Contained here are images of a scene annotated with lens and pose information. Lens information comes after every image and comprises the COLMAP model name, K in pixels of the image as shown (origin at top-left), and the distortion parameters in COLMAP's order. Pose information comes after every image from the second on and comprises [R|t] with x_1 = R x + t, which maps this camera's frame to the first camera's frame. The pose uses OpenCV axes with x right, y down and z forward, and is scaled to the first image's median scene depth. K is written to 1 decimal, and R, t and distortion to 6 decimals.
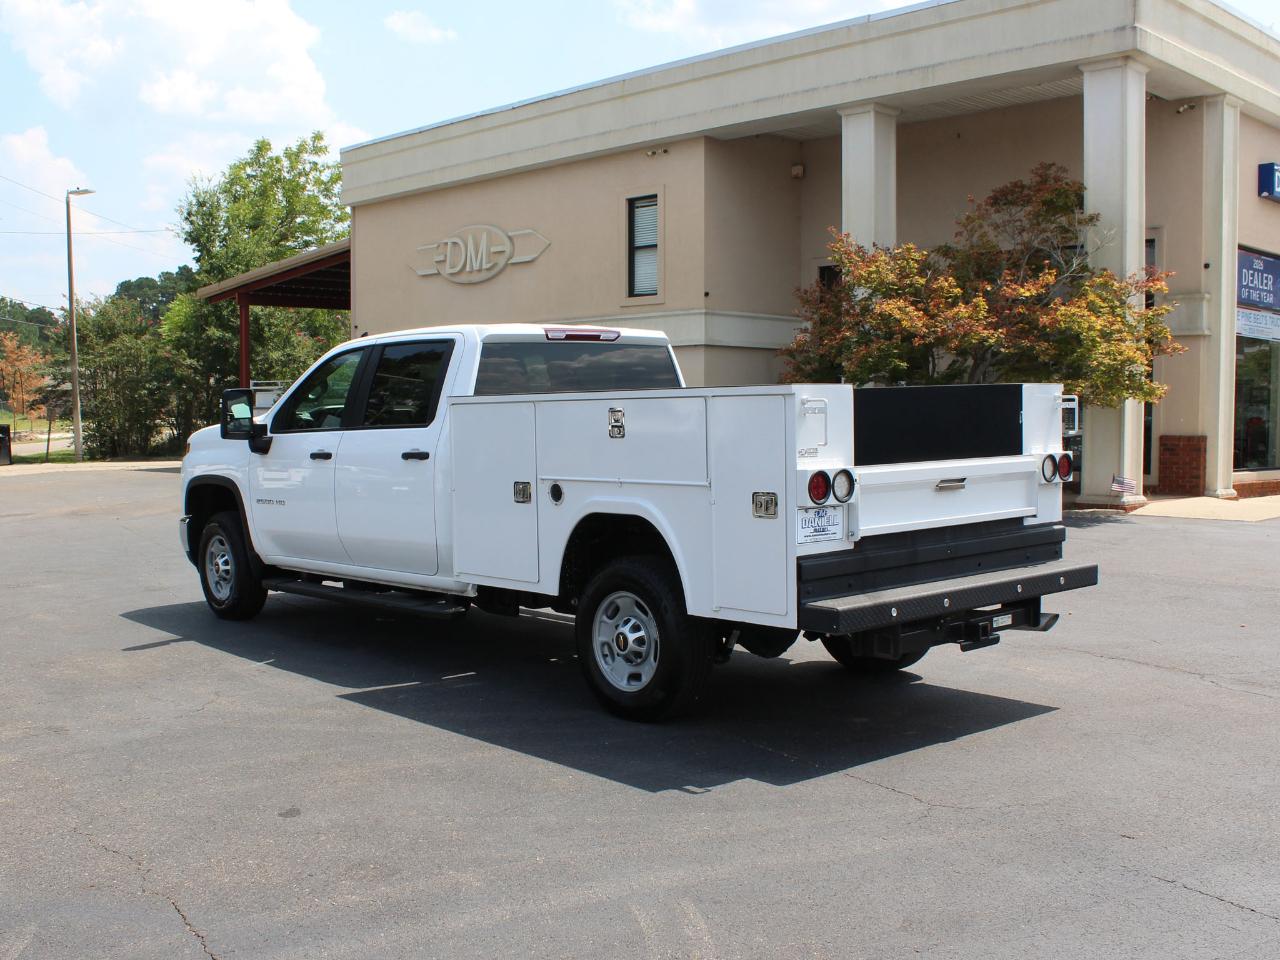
lens RADIAL K [[1365.8, 0, 586.9], [0, 1365.8, 504.8], [0, 0, 1]] dist [-0.193483, 0.181371]
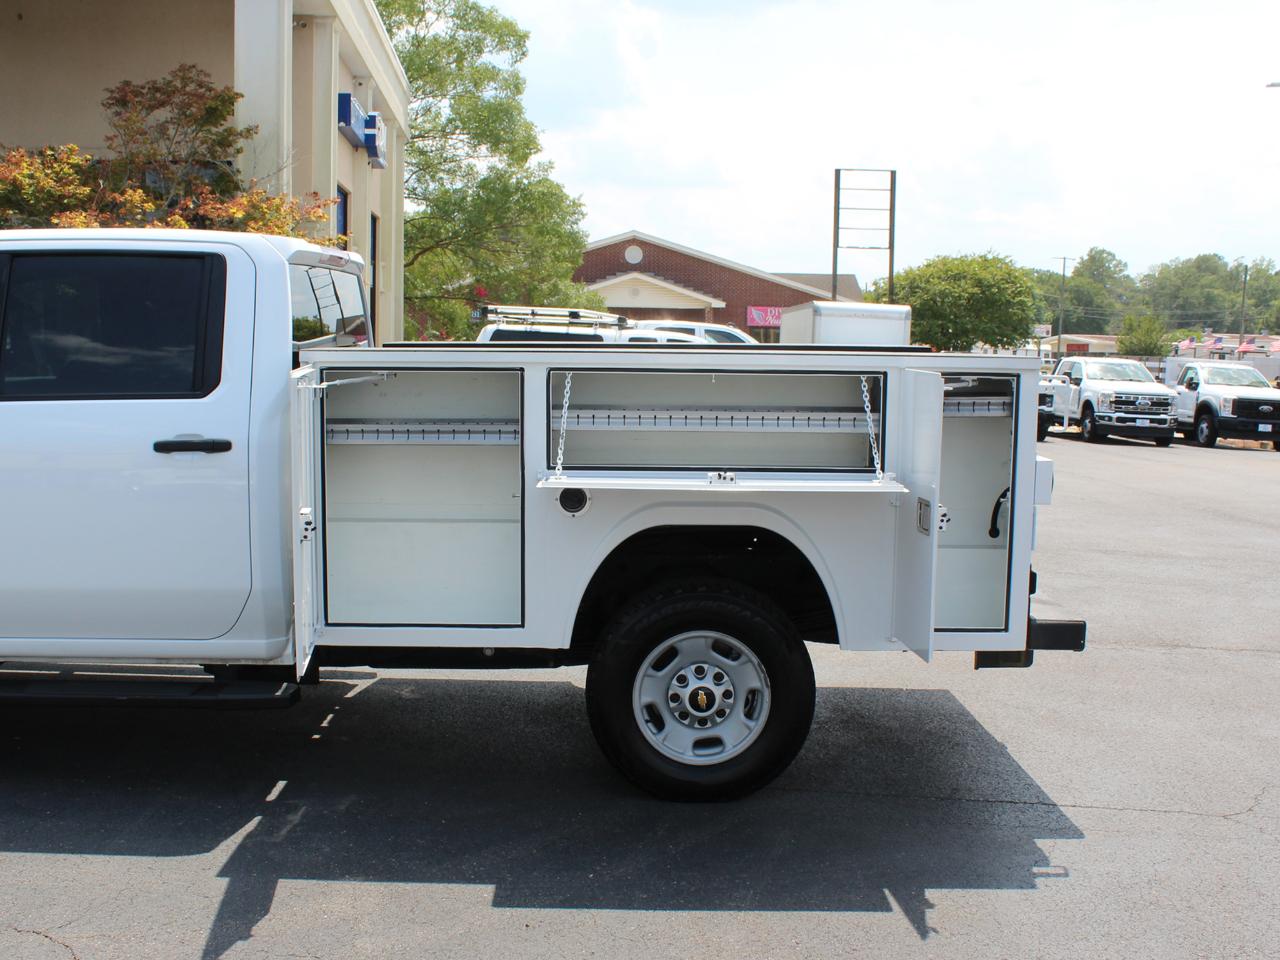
lens RADIAL K [[1415.3, 0, 638.0], [0, 1415.3, 501.1], [0, 0, 1]] dist [-0.145526, 0.076229]
pose [[0.645423, -0.067887, 0.760802, -0.194691], [0.030267, 0.997533, 0.063334, -0.018587], [-0.763225, -0.017850, 0.645886, 0.187574]]
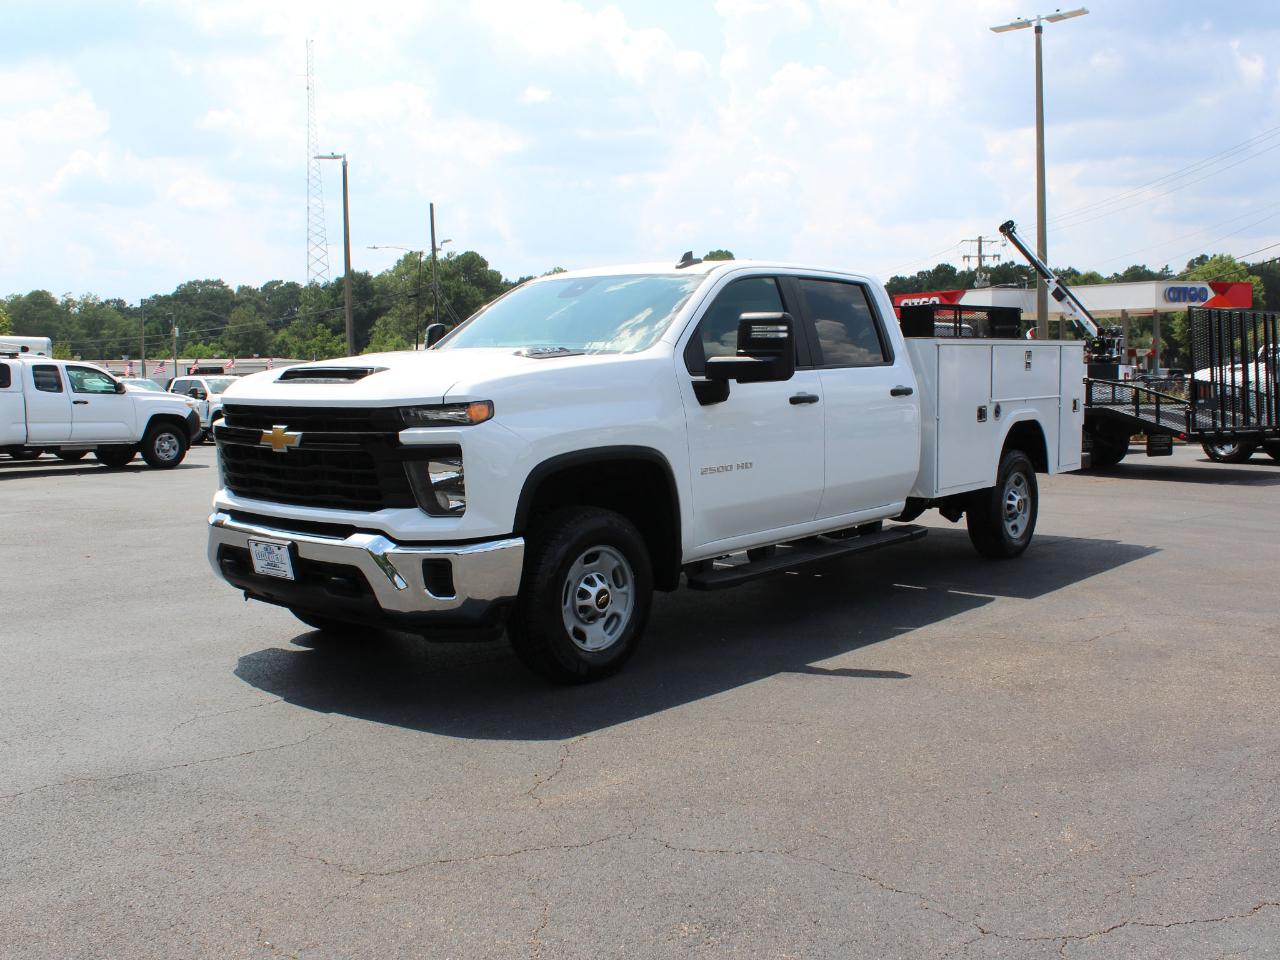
lens RADIAL K [[1268.2, 0, 640.0], [0, 1268.2, 480.0], [0, 0, 1]] dist [-0.178028, 0.156139]
pose [[-0.144255, -0.077163, 0.986527, -0.445560], [0.082878, 0.992510, 0.089750, -0.030304], [-0.986064, 0.094708, -0.136779, 0.556630]]
